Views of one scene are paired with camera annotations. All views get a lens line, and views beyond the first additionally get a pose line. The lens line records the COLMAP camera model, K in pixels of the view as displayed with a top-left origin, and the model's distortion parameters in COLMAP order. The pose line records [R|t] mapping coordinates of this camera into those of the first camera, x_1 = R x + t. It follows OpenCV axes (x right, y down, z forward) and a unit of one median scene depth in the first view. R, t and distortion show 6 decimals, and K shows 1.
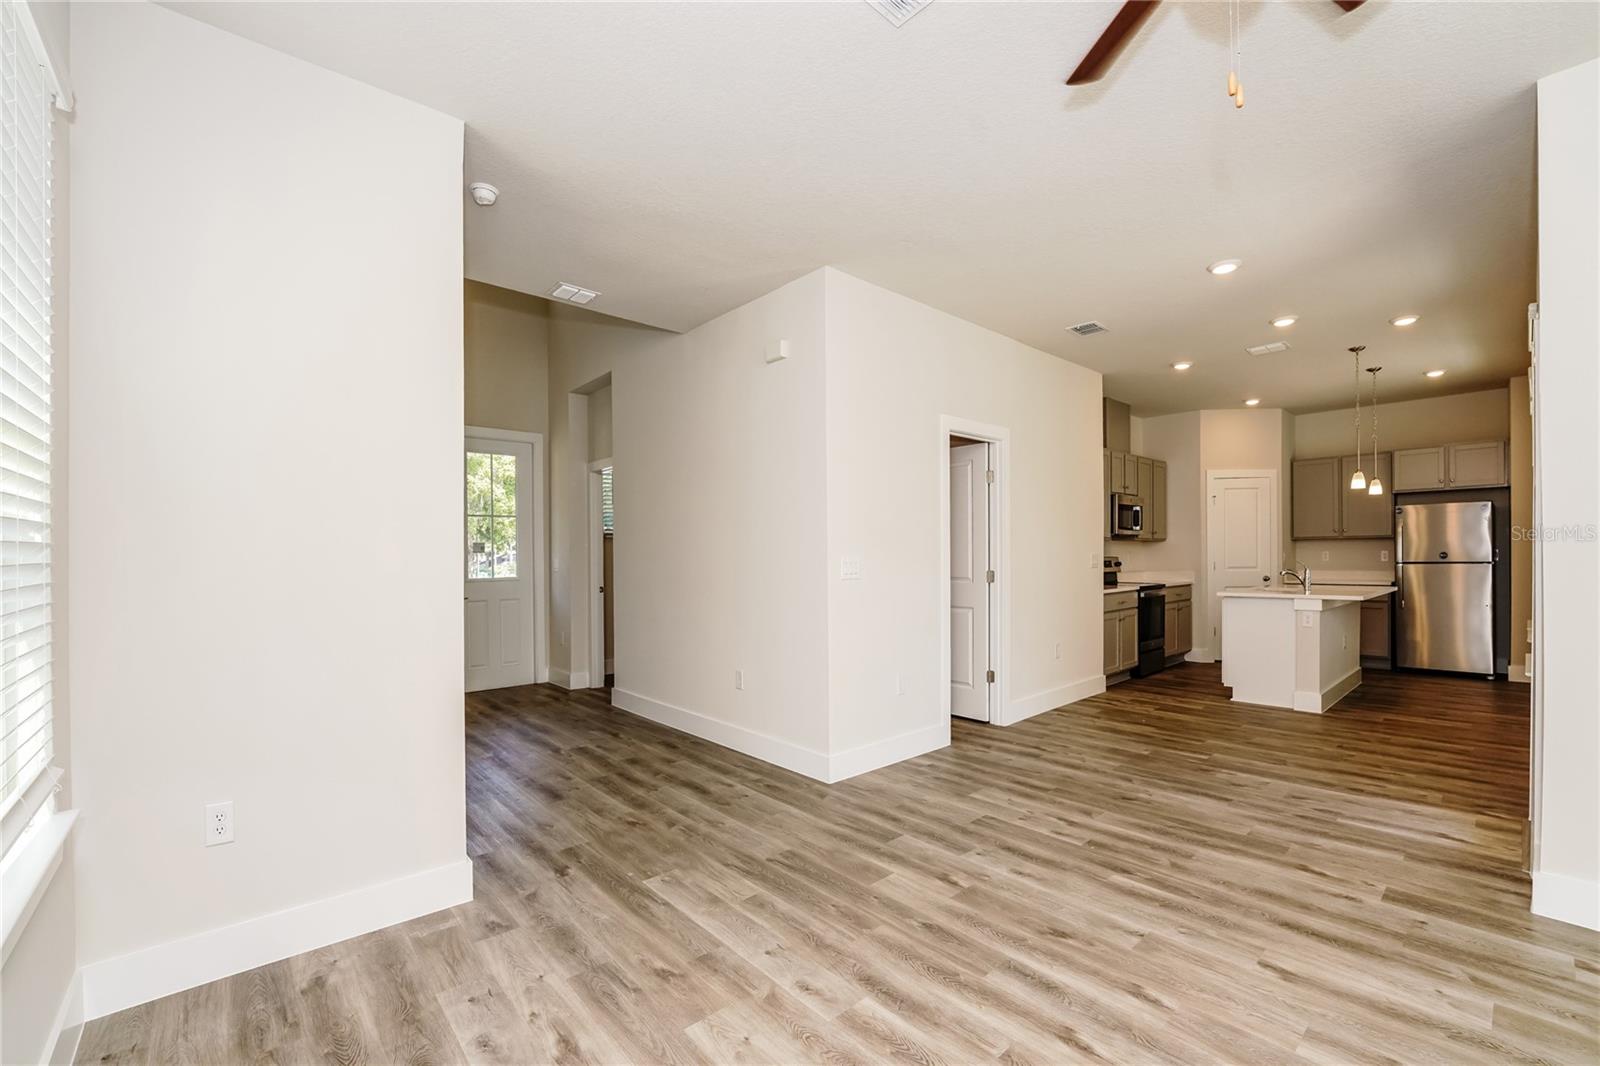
lens RADIAL K [[687.8, 0, 808.7], [0, 687.8, 560.1], [0, 0, 1]] dist [0.000814, 0.000171]
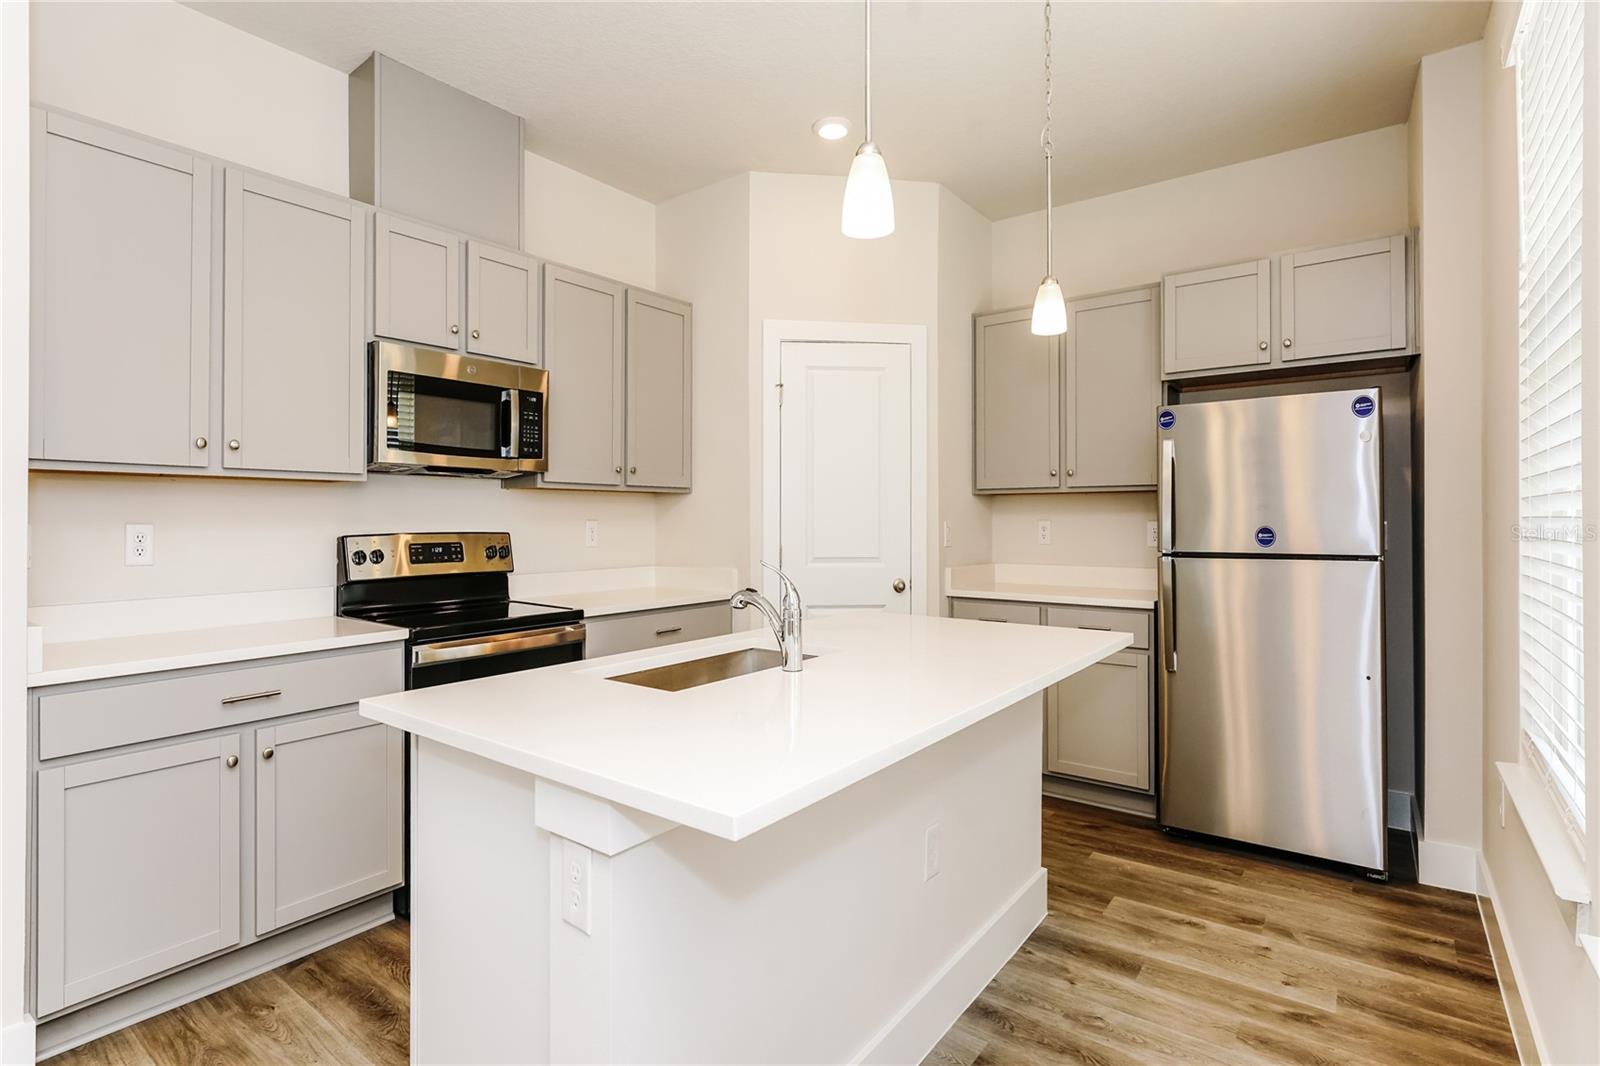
lens RADIAL K [[770.9, 0, 797.7], [0, 770.9, 519.8], [0, 0, 1]] dist [0.000202, -0.000216]
pose [[0.984236, 0.004117, 0.176811, 0.590157], [-0.002809, 0.999967, -0.007651, -0.011471], [-0.176836, 0.007034, 0.984215, 0.625594]]
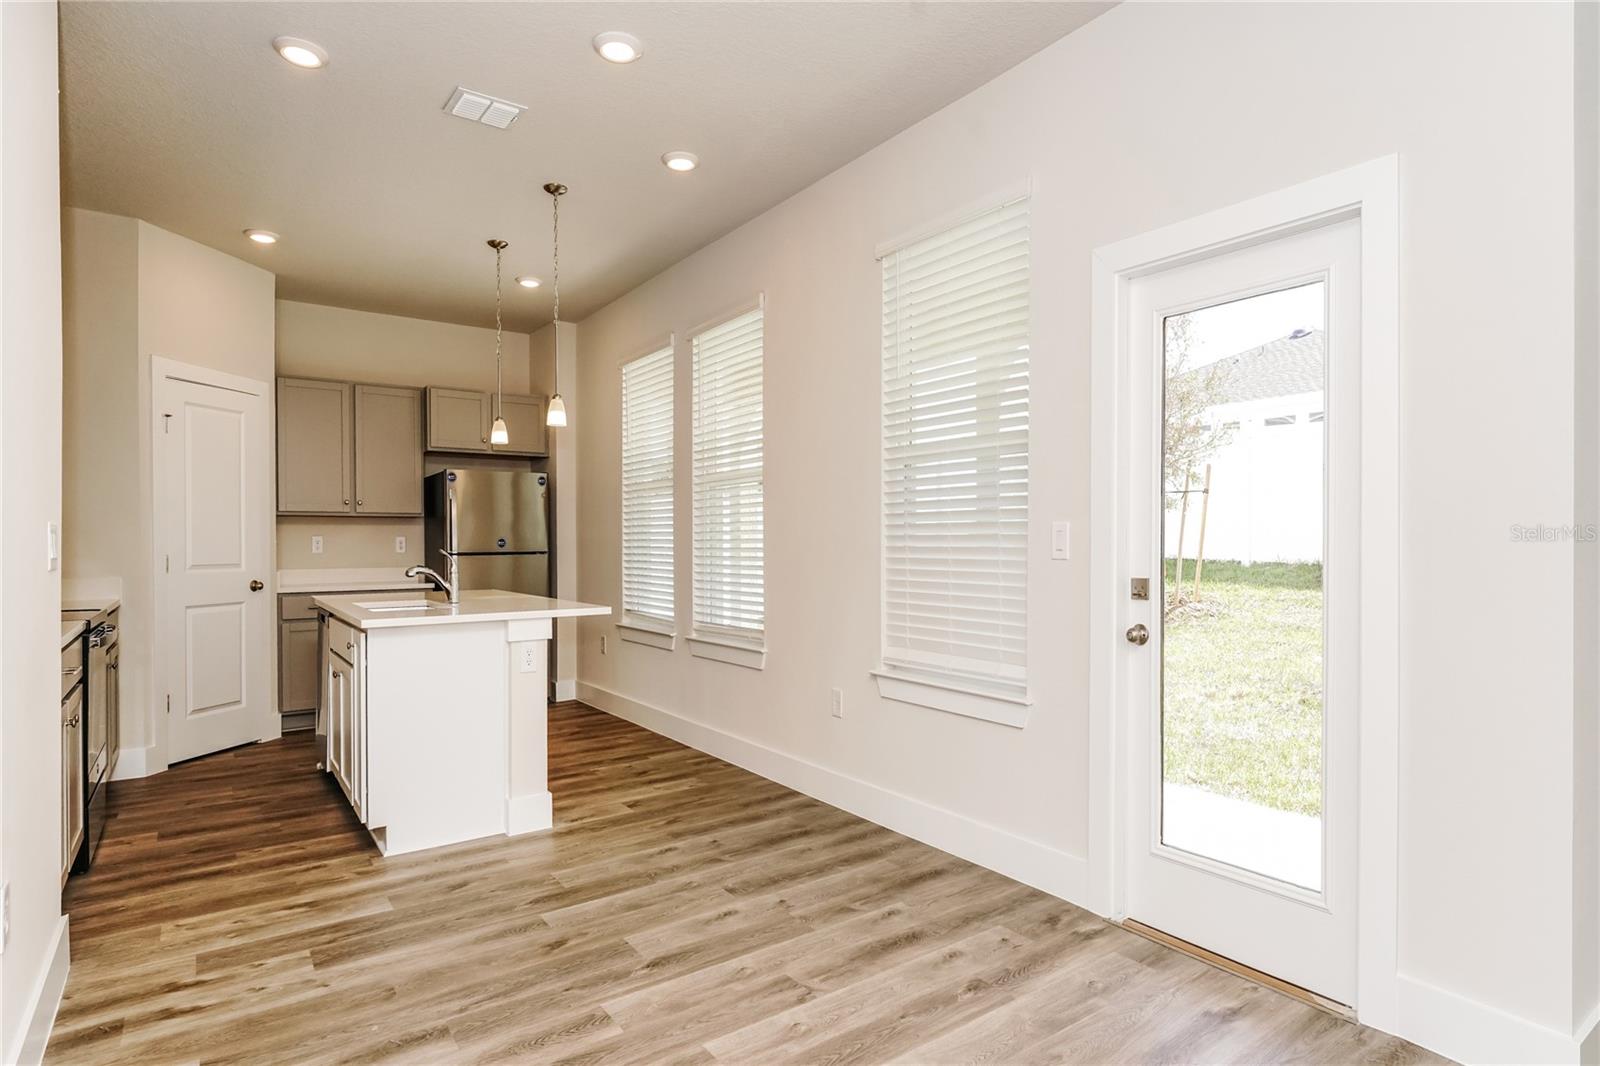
lens RADIAL K [[840.1, 0, 802.6], [0, 840.1, 551.7], [0, 0, 1]] dist [0.000169, 0.000158]
pose [[0.124603, -0.004640, 0.992196, 0.085049], [0.010468, 0.999940, 0.003361, 0.002910], [-0.992151, 0.009968, 0.124644, 0.569588]]
